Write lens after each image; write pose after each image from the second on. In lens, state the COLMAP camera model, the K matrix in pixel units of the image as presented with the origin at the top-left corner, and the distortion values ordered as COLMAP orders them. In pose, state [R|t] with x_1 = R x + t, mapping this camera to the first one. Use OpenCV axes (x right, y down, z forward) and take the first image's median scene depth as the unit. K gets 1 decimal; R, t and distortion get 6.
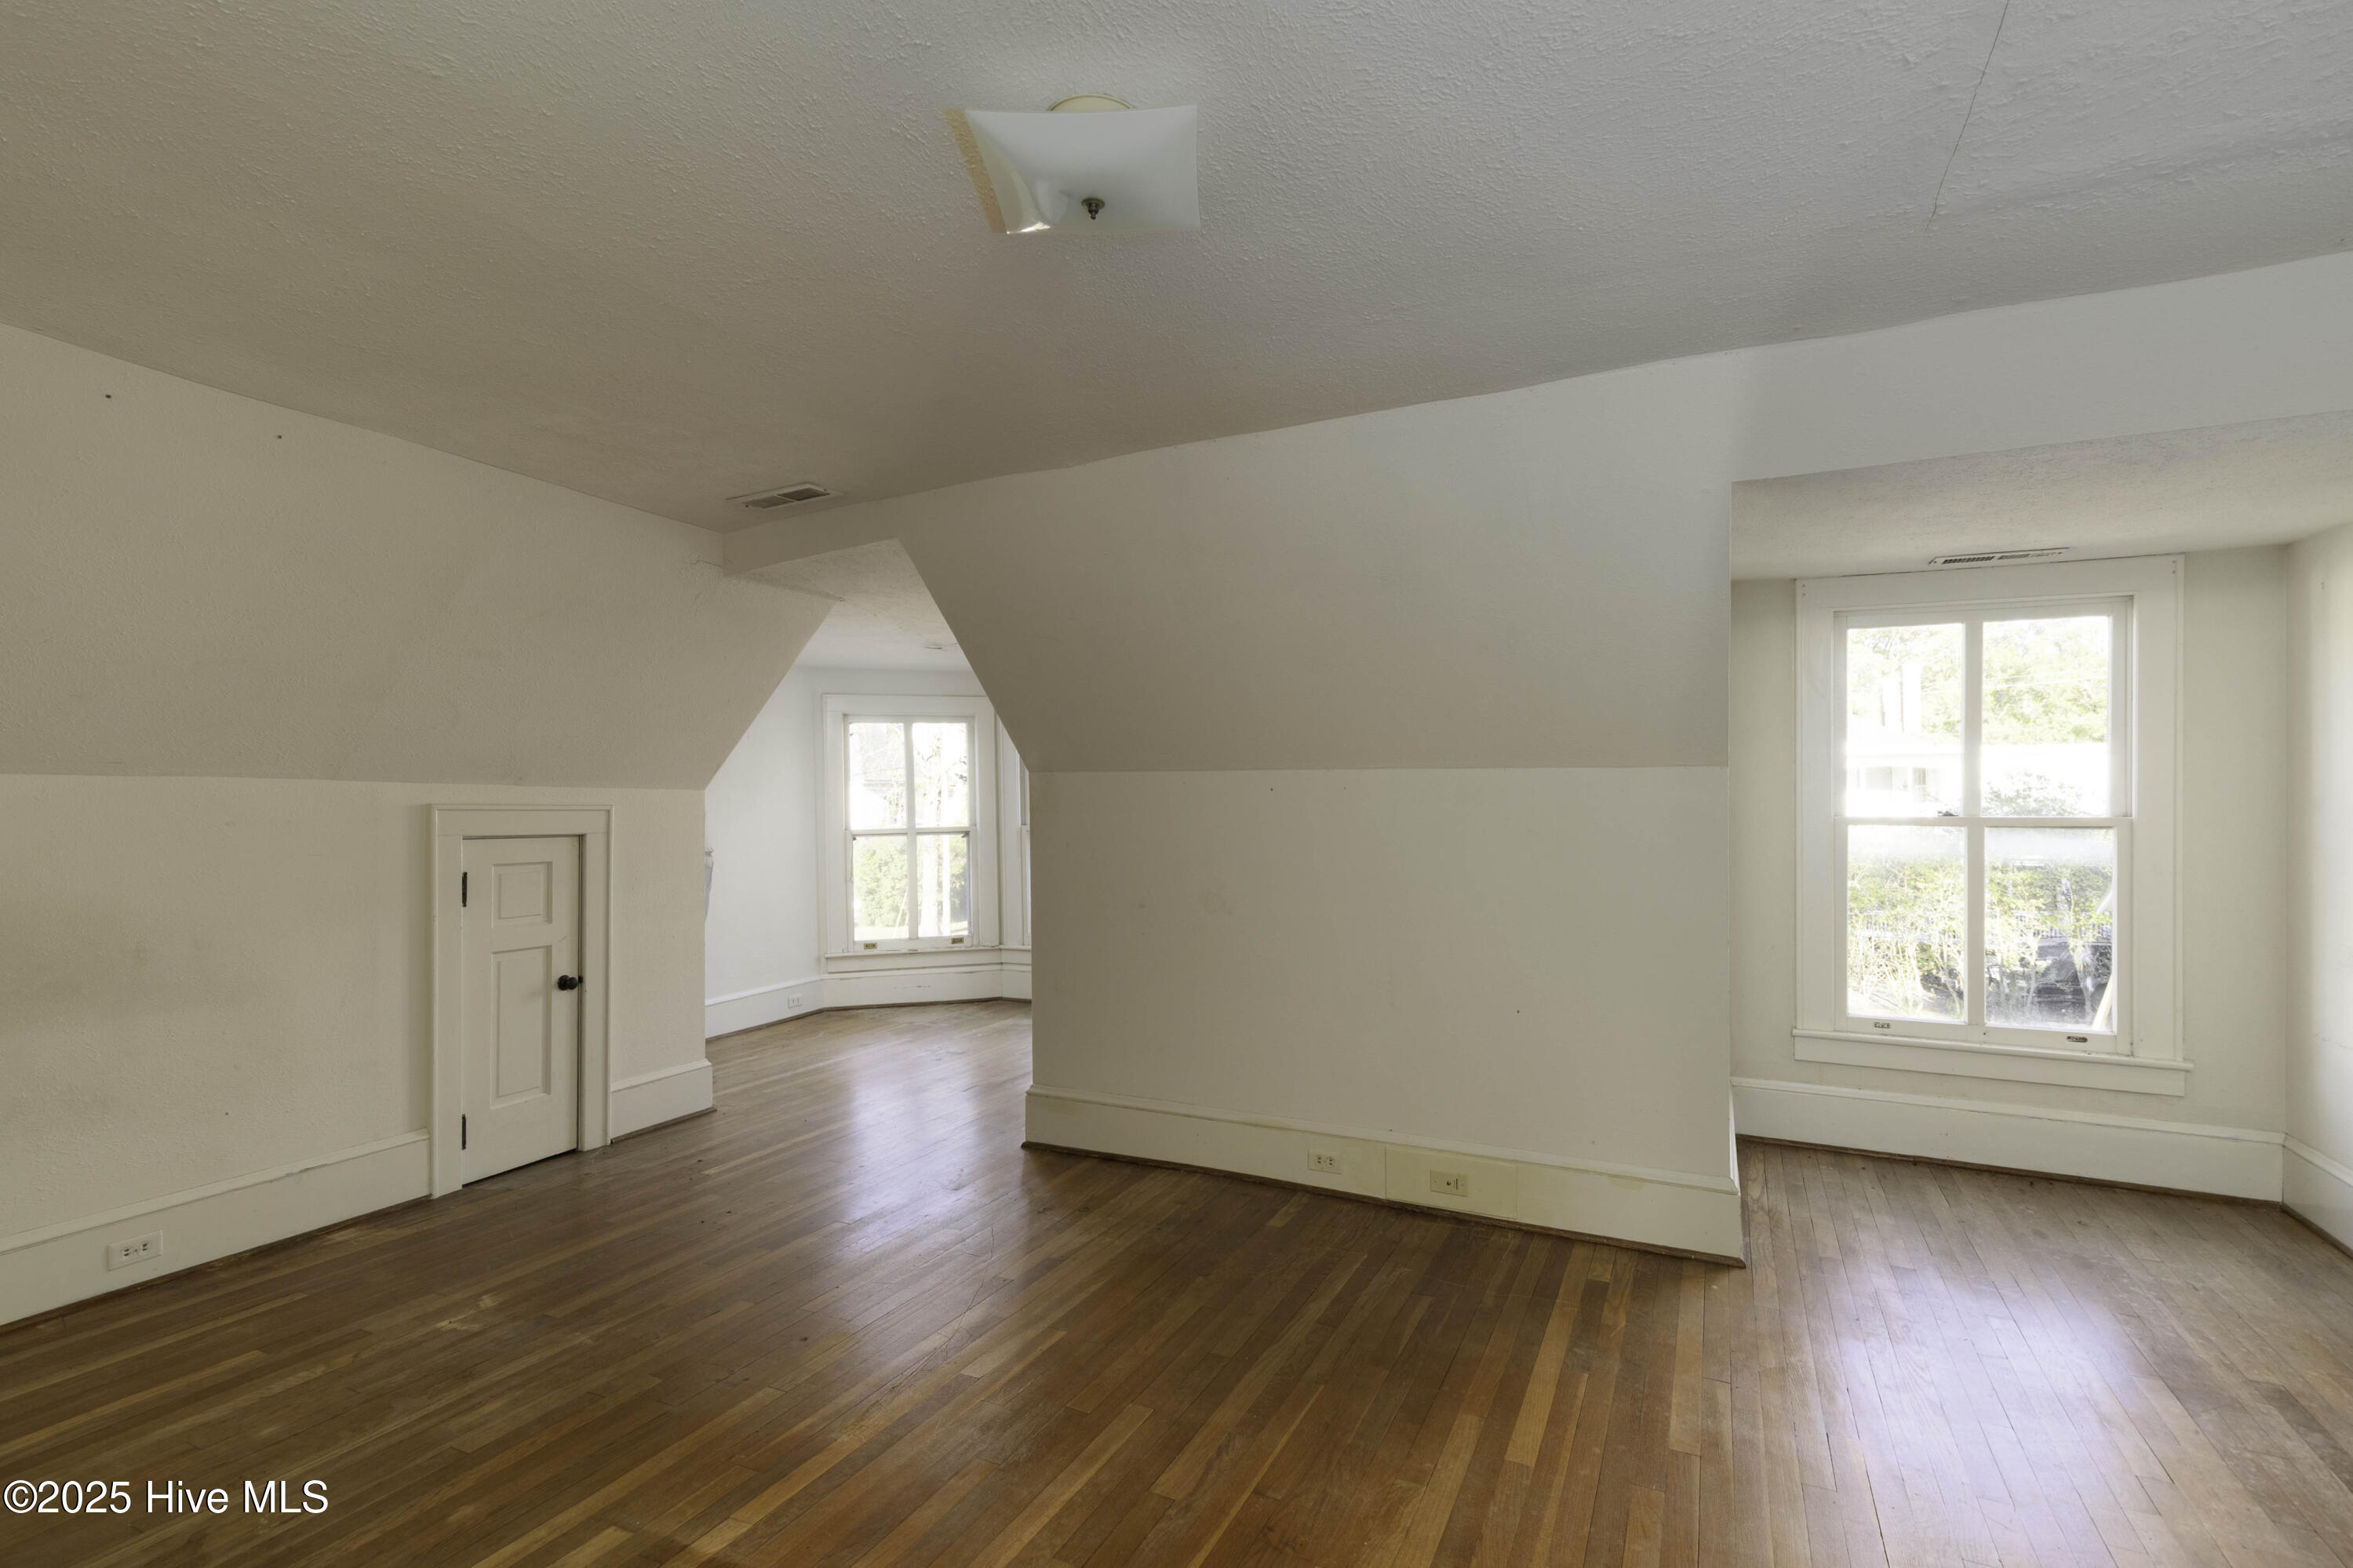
lens RADIAL K [[1108.8, 0, 1170.1], [0, 1108.8, 794.2], [0, 0, 1]] dist [0.000605, -0.000239]
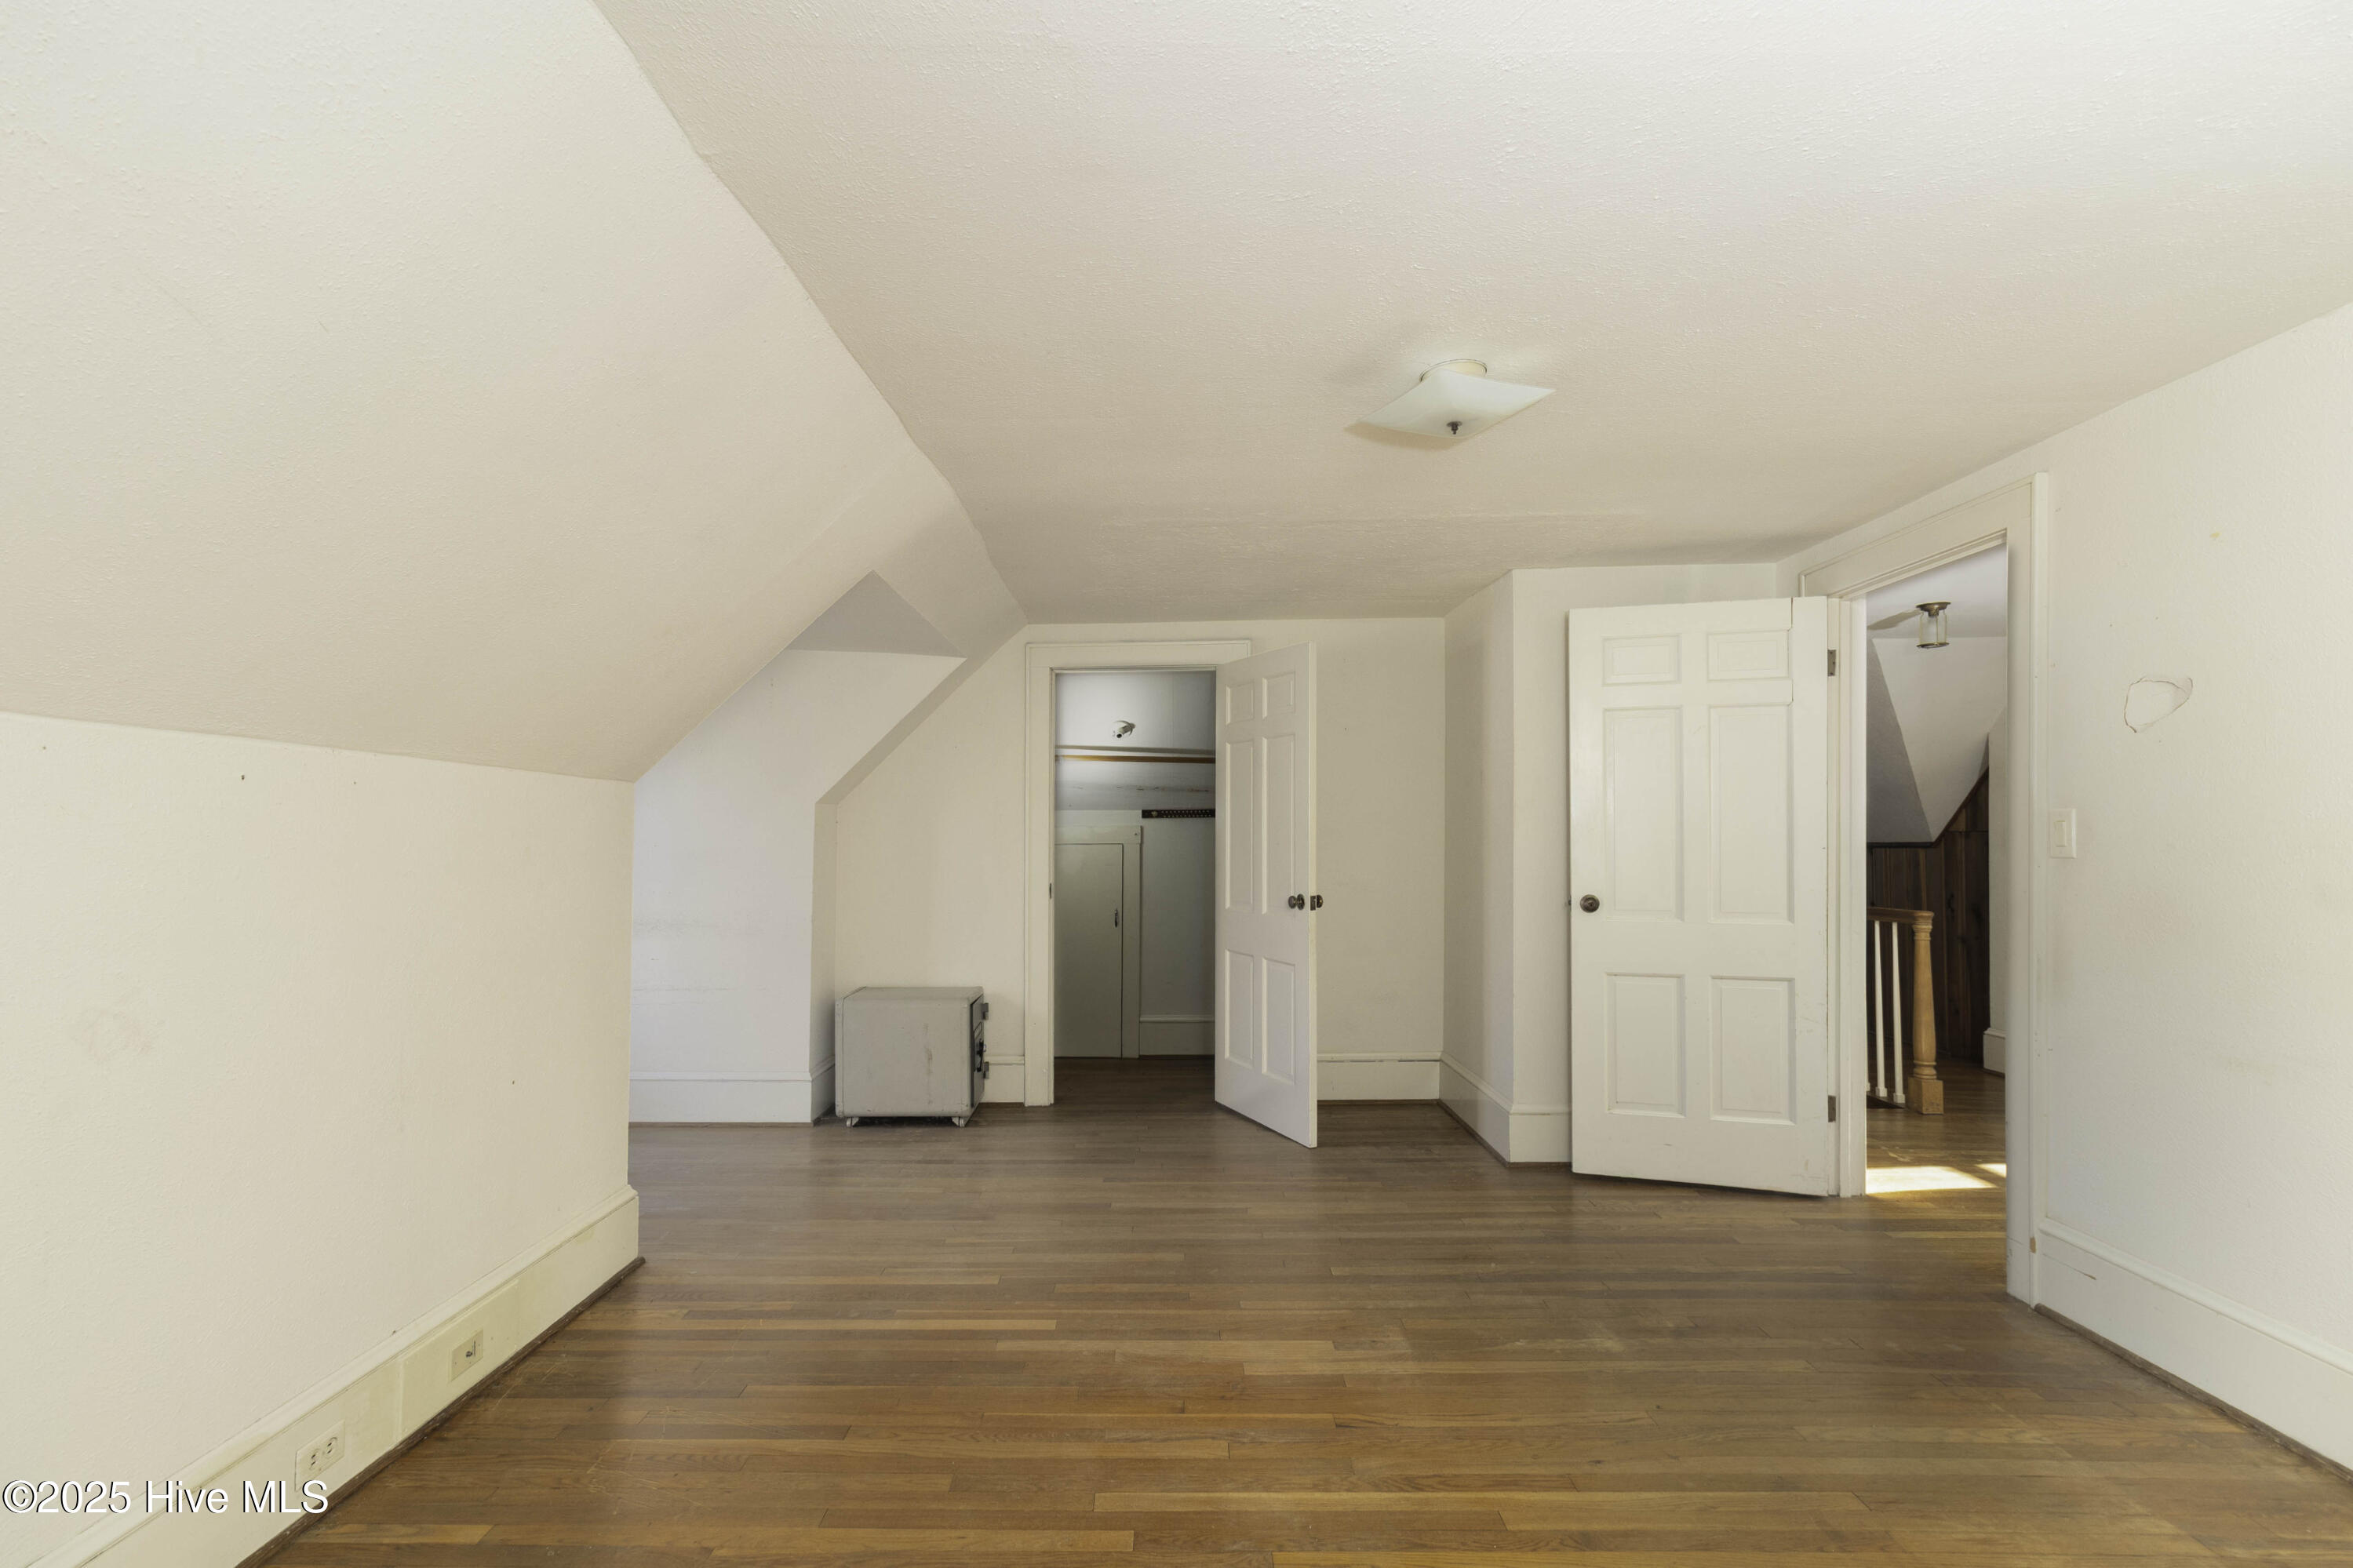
lens RADIAL K [[1108.8, 0, 1171.6], [0, 1108.8, 804.8], [0, 0, 1]] dist [0.000605, -0.000239]
pose [[-0.444973, 0.029448, 0.895059, -0.789935], [-0.005162, 0.999358, -0.035446, 0.041883], [-0.895529, -0.020393, -0.444536, 1.269371]]
